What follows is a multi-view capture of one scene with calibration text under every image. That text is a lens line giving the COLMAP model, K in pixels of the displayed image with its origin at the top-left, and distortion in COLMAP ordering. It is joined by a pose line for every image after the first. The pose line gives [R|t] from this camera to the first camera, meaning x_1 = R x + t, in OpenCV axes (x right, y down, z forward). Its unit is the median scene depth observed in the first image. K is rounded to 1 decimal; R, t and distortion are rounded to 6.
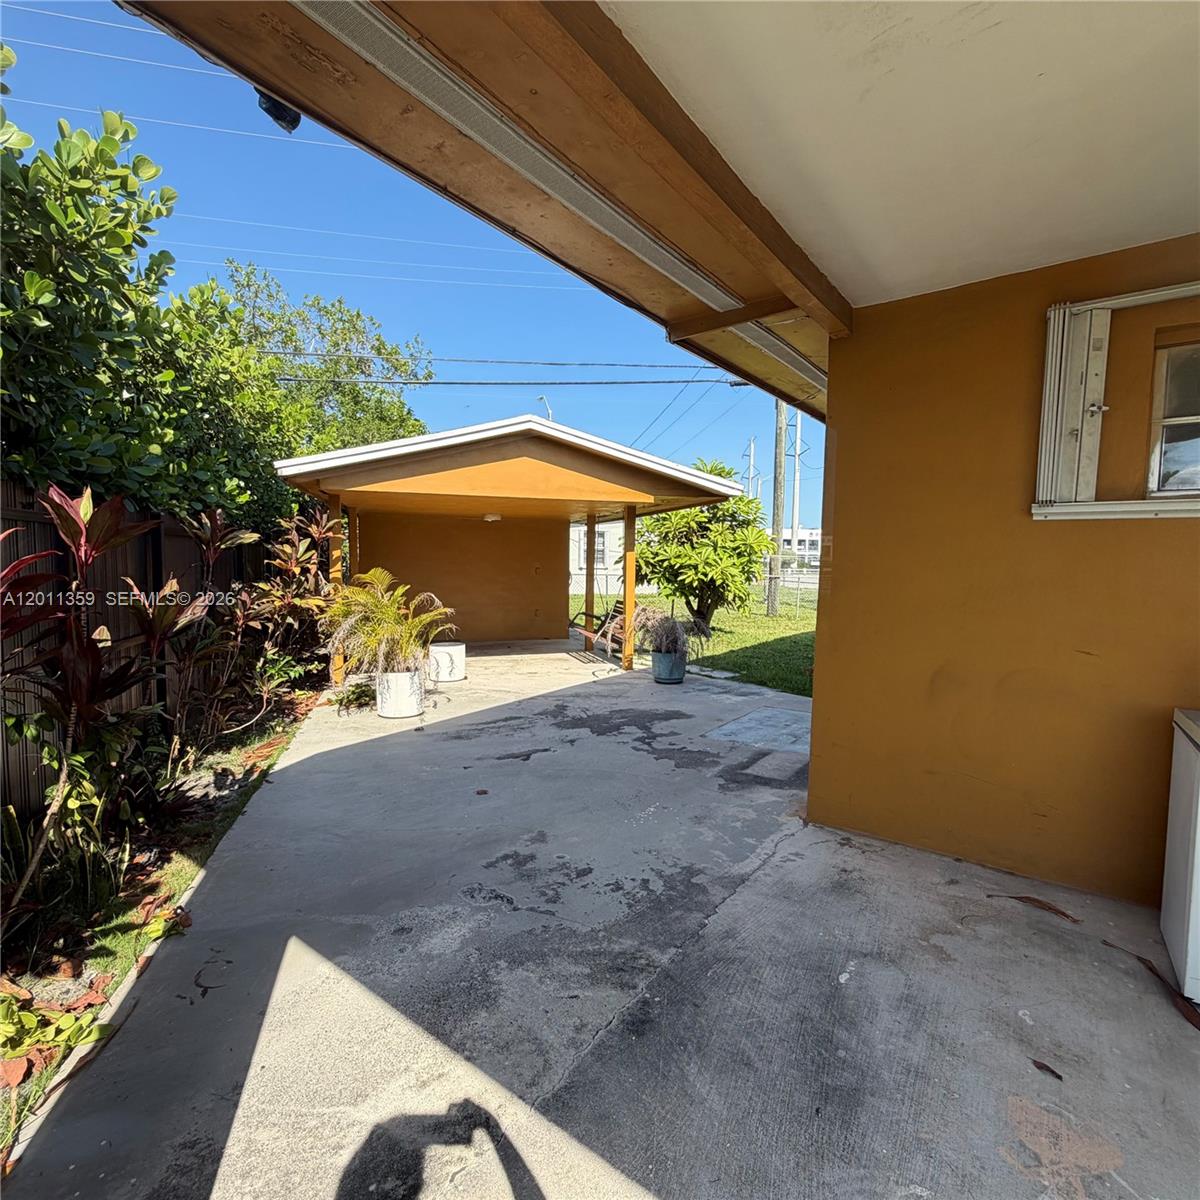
lens RADIAL K [[632.5, 0, 591.6], [0, 632.5, 602.4], [0, 0, 1]] dist [-0.002247, -0.000373]
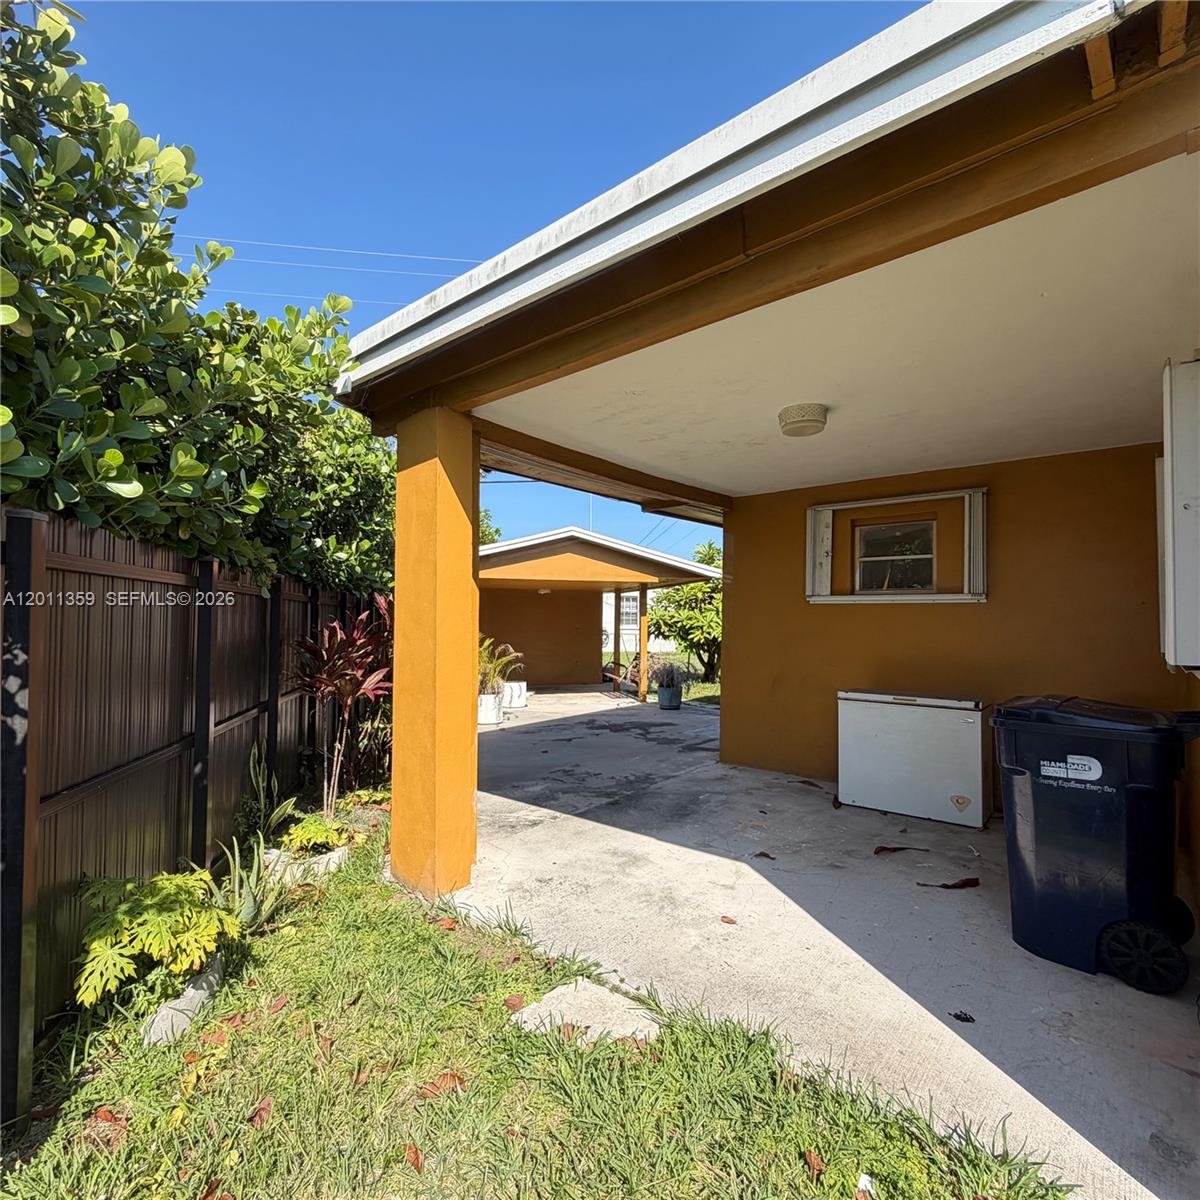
lens RADIAL K [[632.5, 0, 591.6], [0, 632.5, 602.4], [0, 0, 1]] dist [-0.002247, -0.000373]
pose [[0.997845, -0.003652, -0.065507, 0.048965], [-0.002766, 0.995221, -0.097613, 0.032907], [0.065551, 0.097584, 0.993066, -0.509210]]
